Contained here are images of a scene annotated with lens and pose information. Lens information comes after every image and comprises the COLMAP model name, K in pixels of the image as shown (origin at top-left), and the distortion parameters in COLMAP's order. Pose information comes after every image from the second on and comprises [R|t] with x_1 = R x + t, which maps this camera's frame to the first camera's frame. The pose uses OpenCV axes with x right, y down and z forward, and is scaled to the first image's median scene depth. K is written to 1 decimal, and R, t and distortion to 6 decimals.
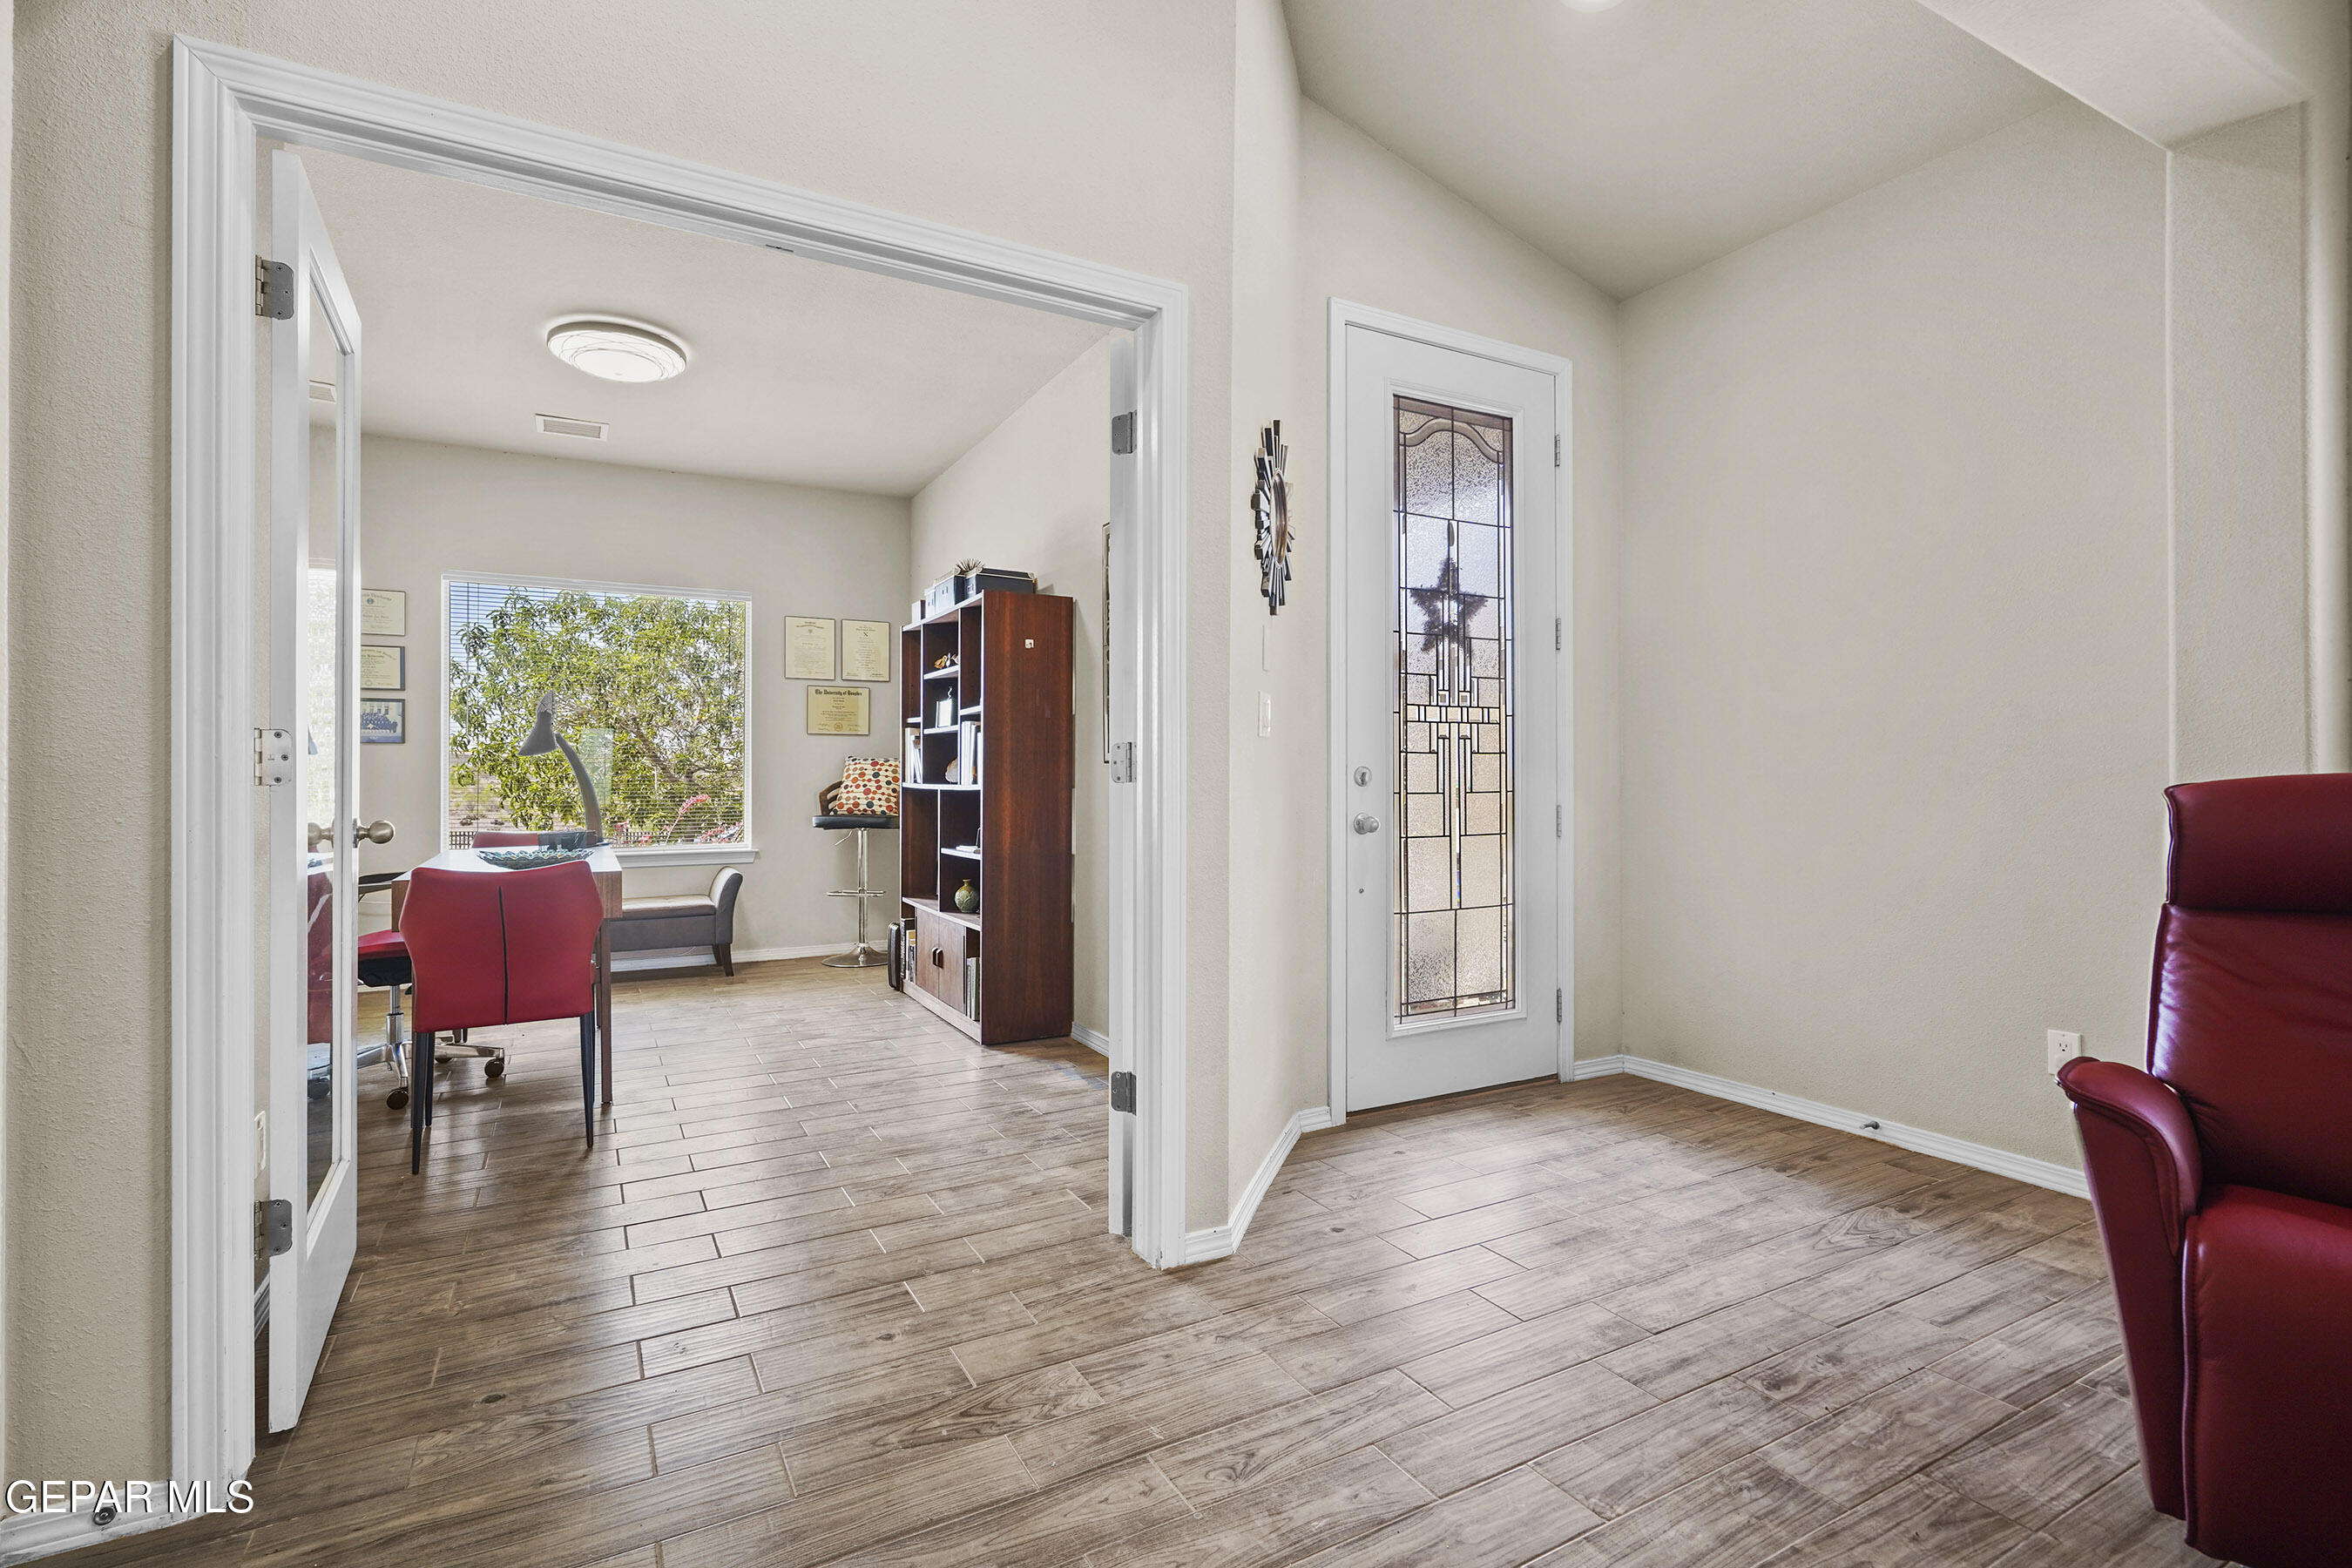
lens RADIAL K [[1085.1, 0, 1167.8], [0, 1085.1, 768.9], [0, 0, 1]] dist [-0.003593, 0.002115]
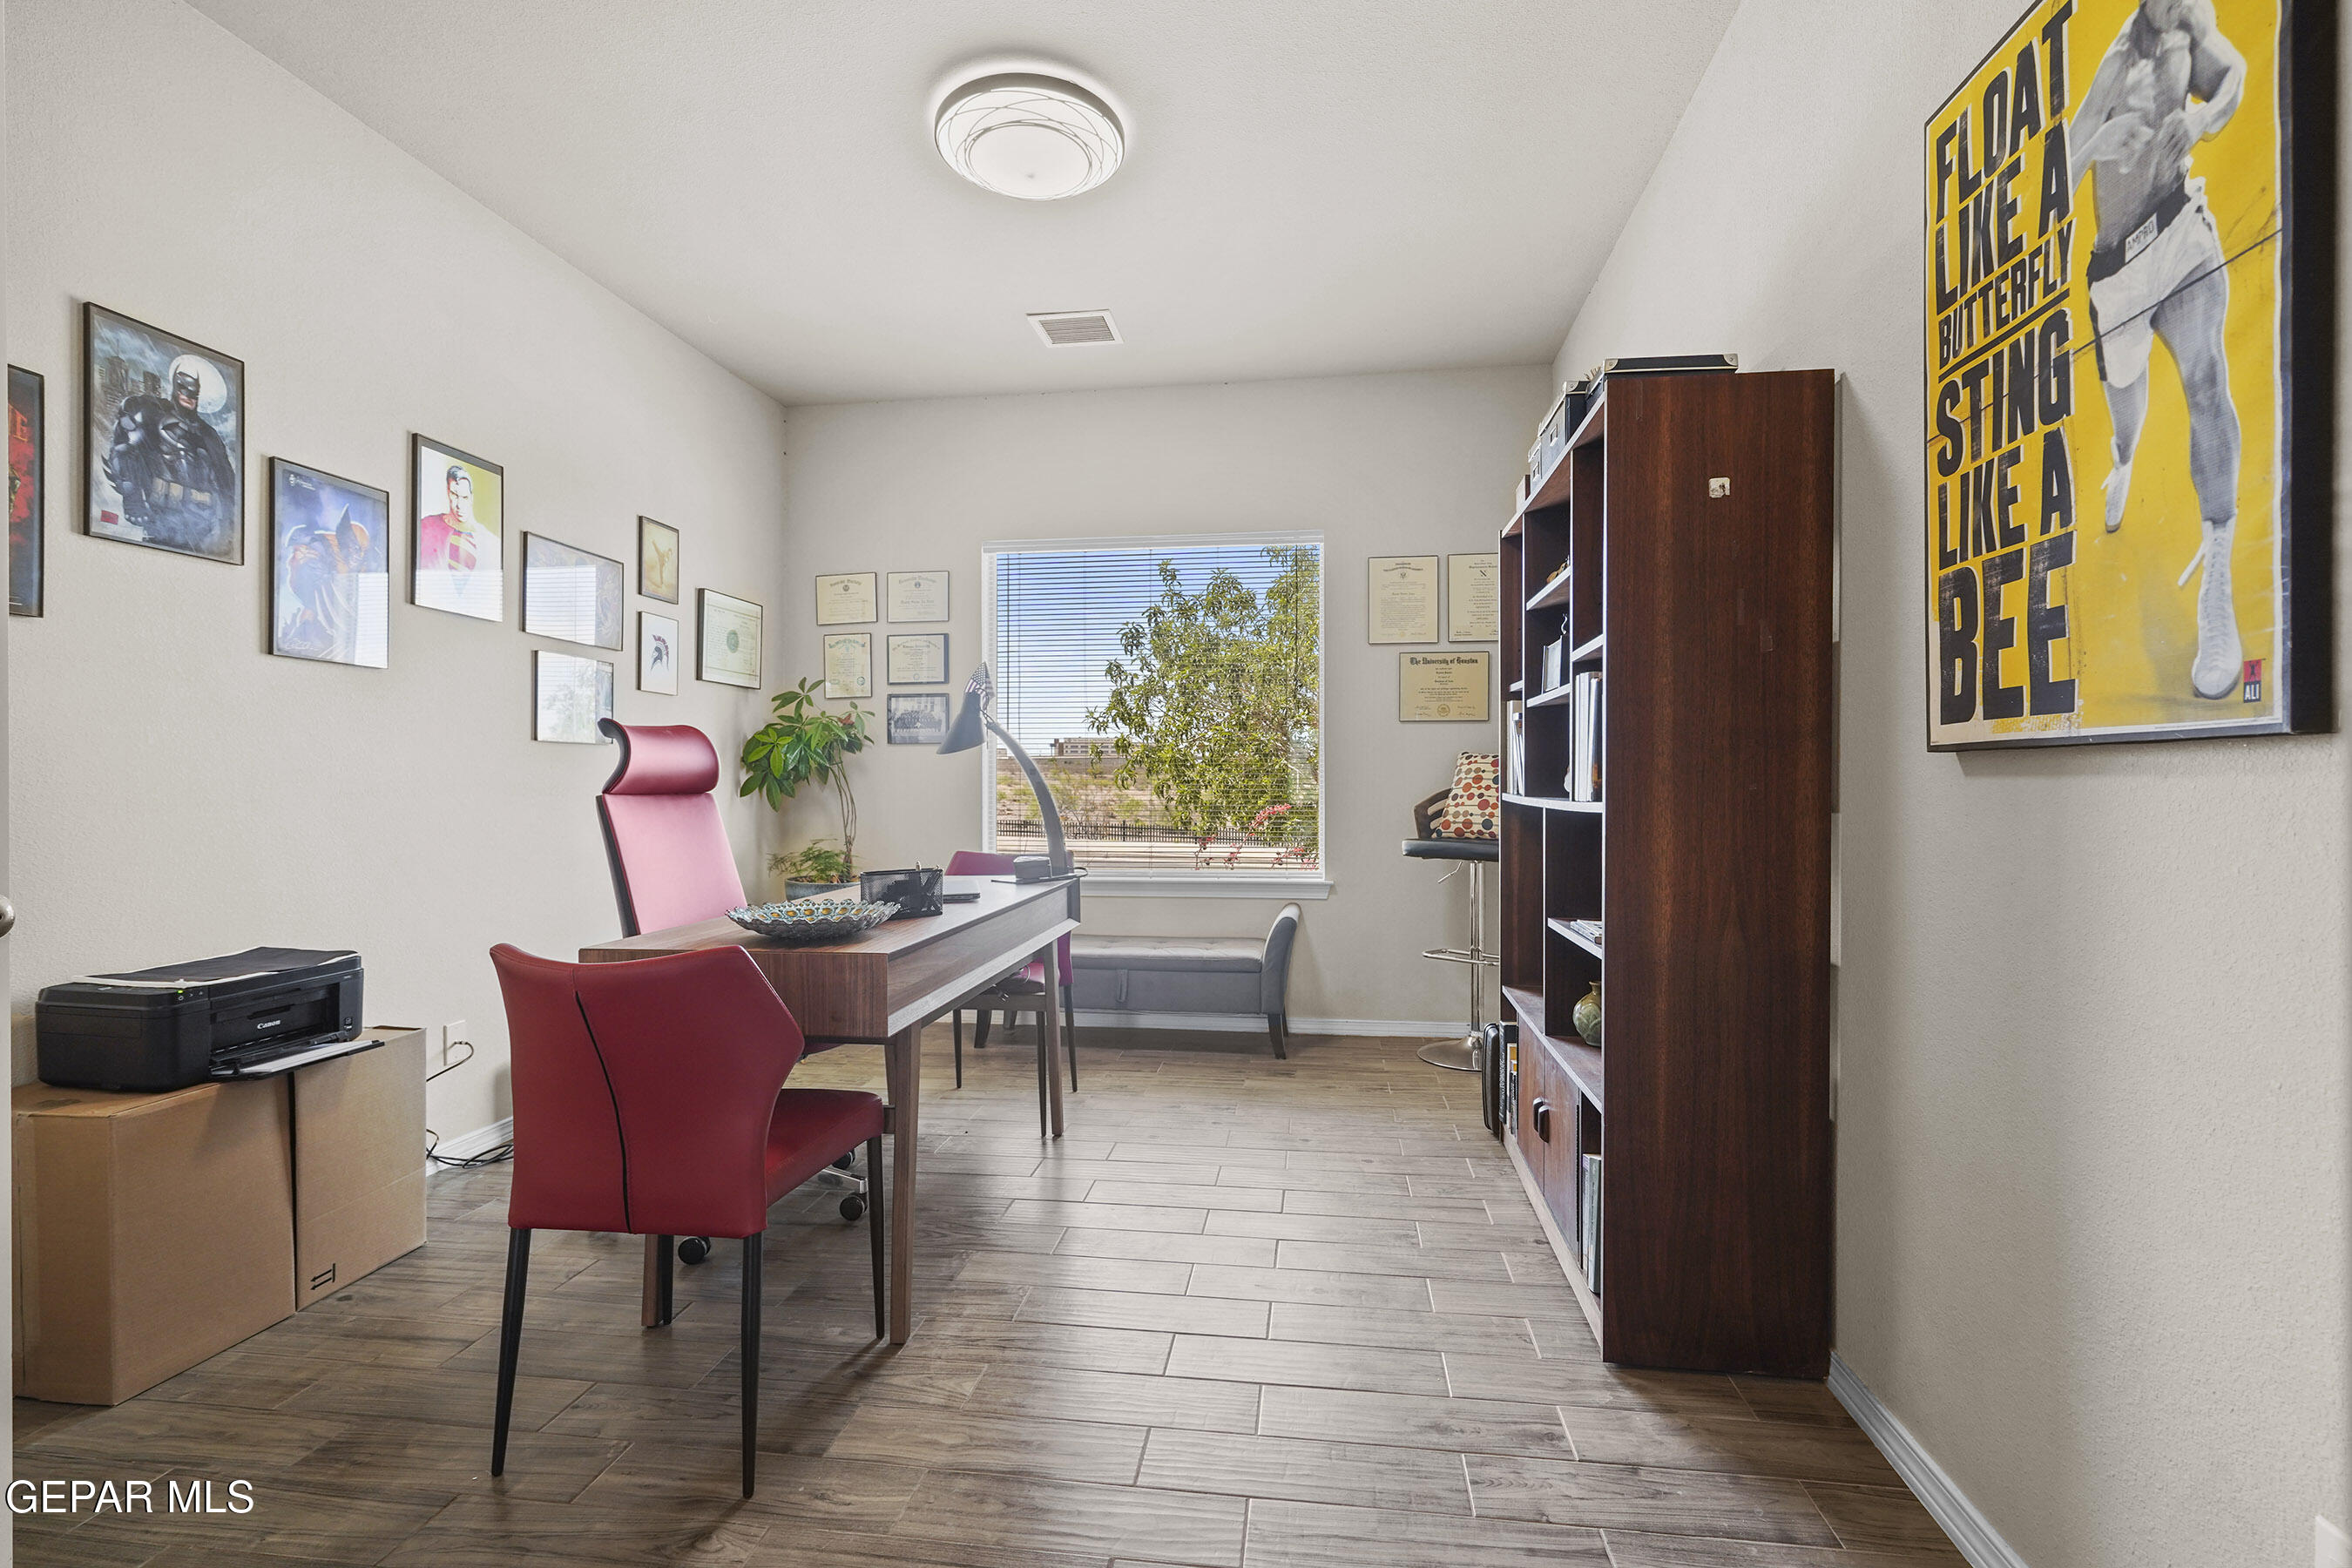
lens RADIAL K [[1085.1, 0, 1173.1], [0, 1085.1, 783.9], [0, 0, 1]] dist [-0.003593, 0.002115]
pose [[0.800149, 0.004063, -0.599787, -0.038110], [0.002797, 0.999941, 0.010504, 0.000583], [0.599795, -0.010082, 0.800091, 0.488757]]
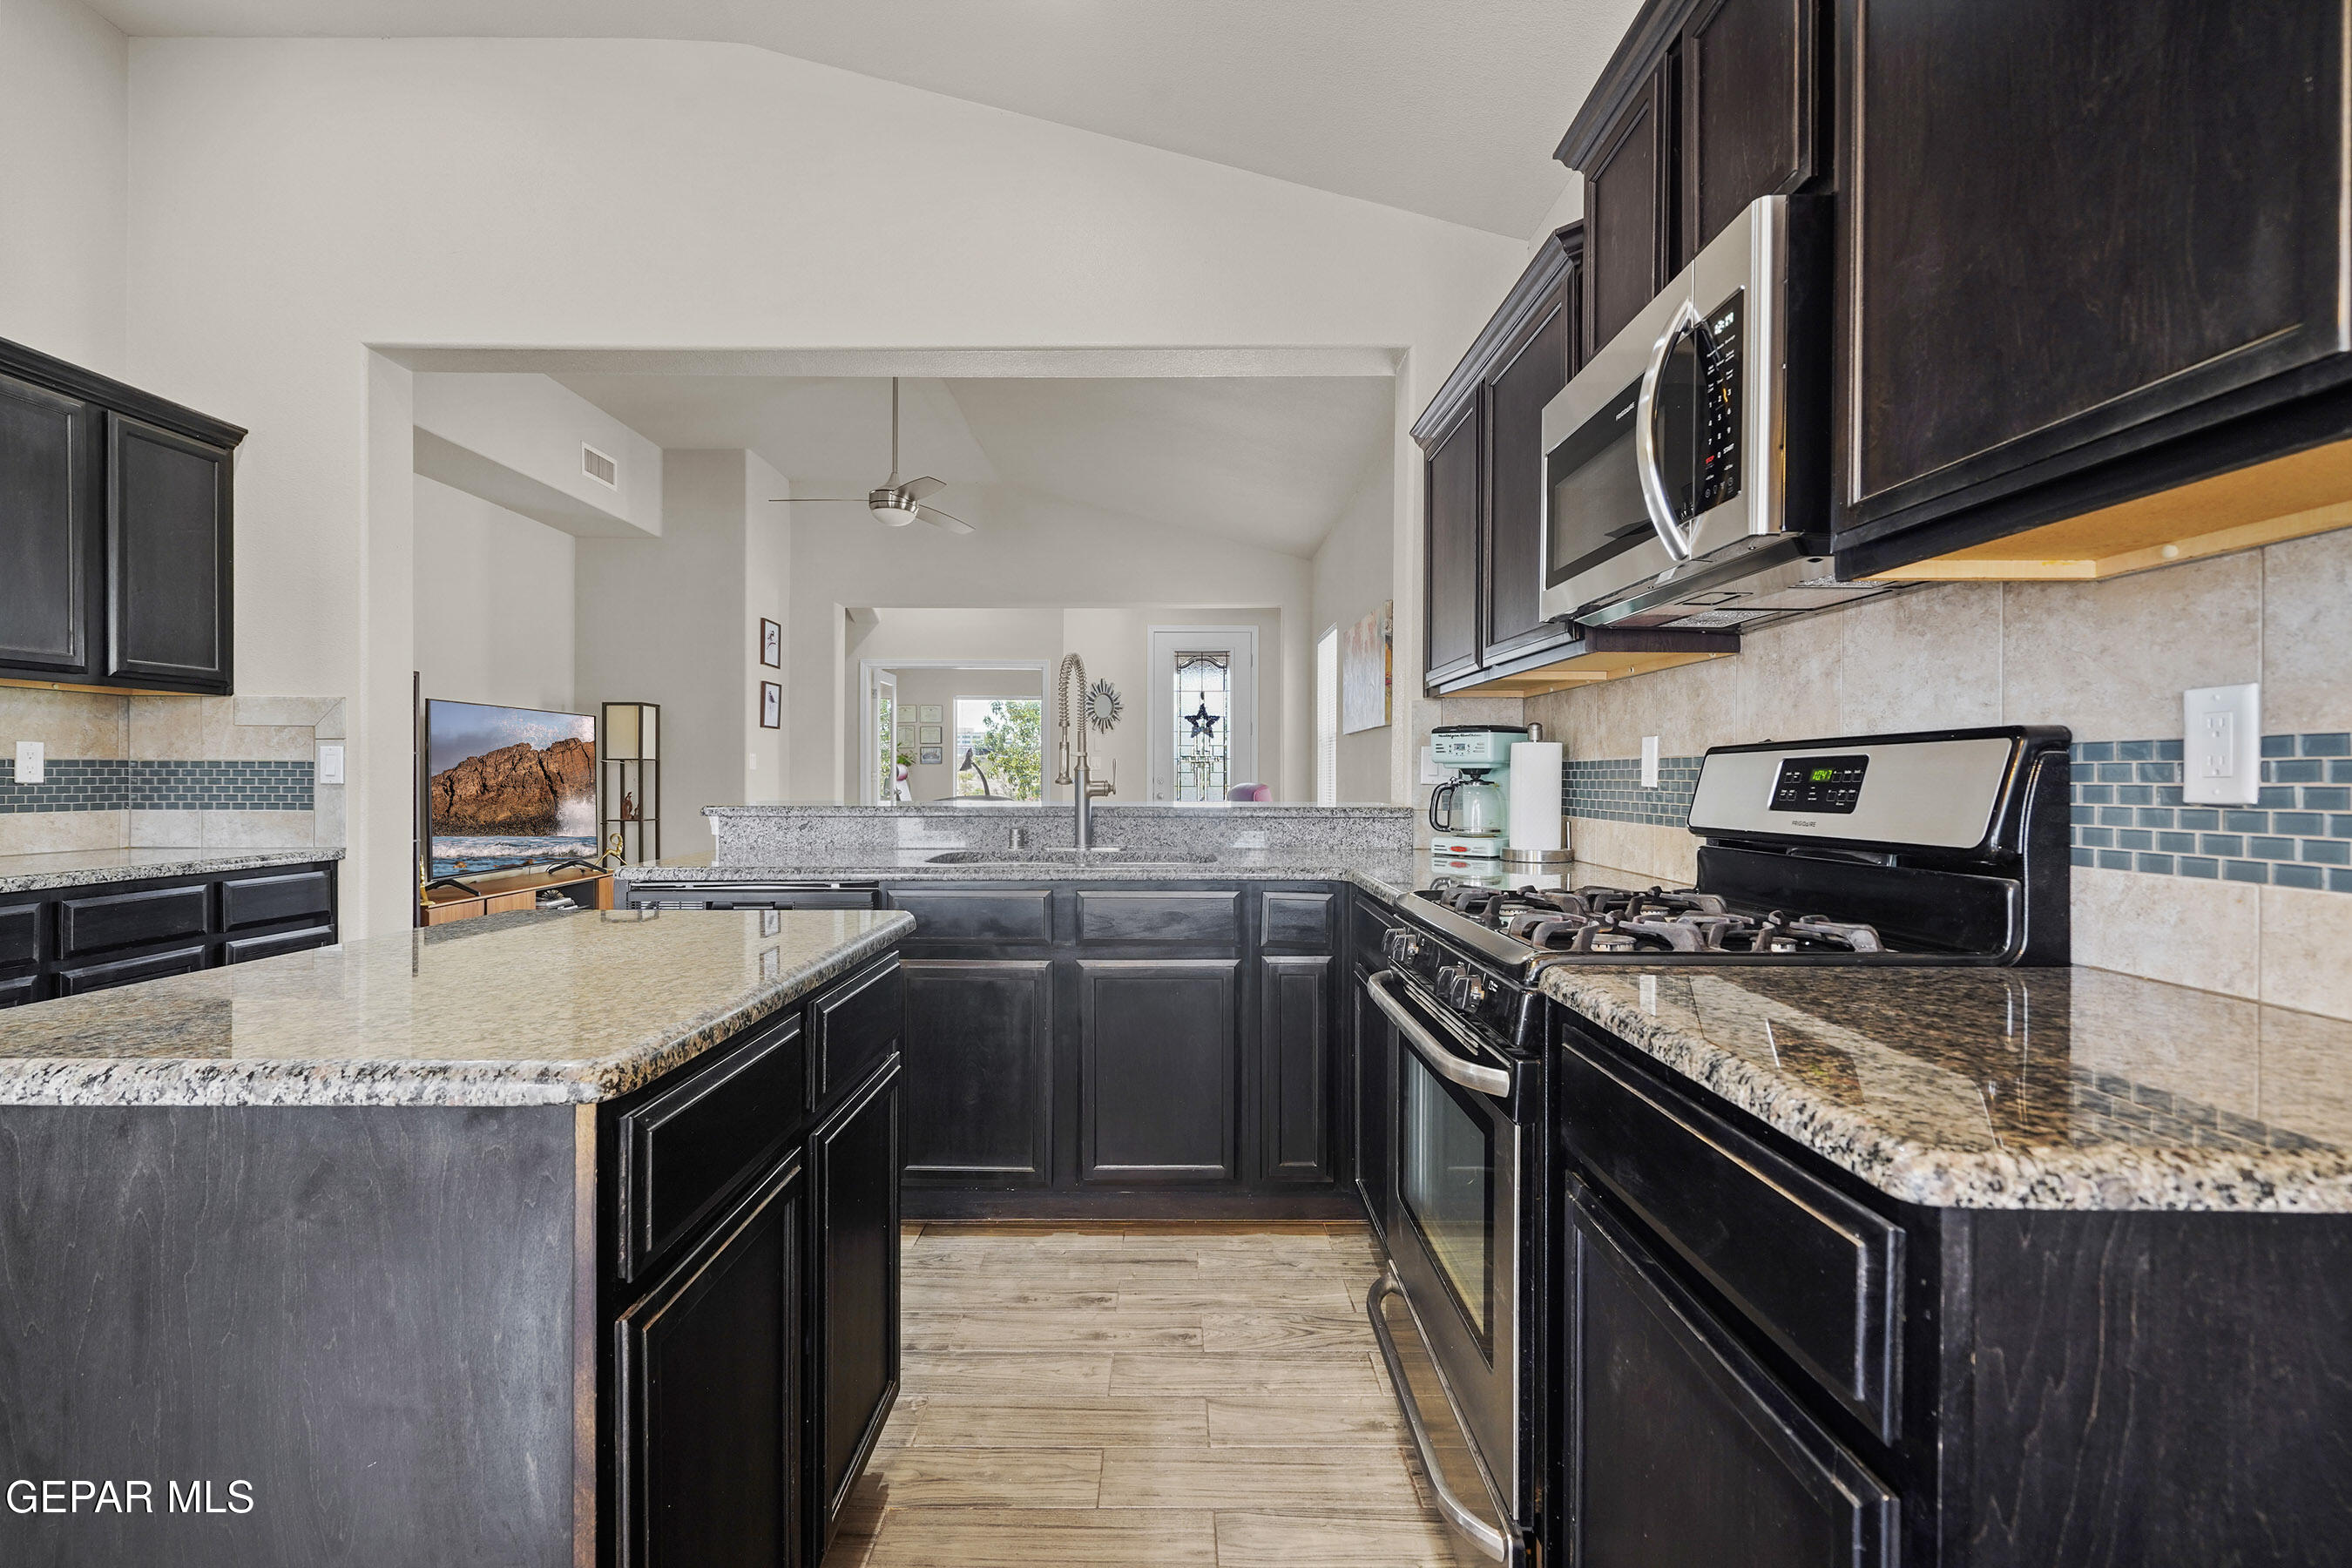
lens RADIAL K [[1085.1, 0, 1170.8], [0, 1085.1, 773.5], [0, 0, 1]] dist [-0.003593, 0.002115]
pose [[0.877158, 0.006226, -0.480162, 1.244999], [-0.002177, 0.999957, 0.008988, -0.030057], [0.480197, -0.006838, 0.877134, -1.232942]]
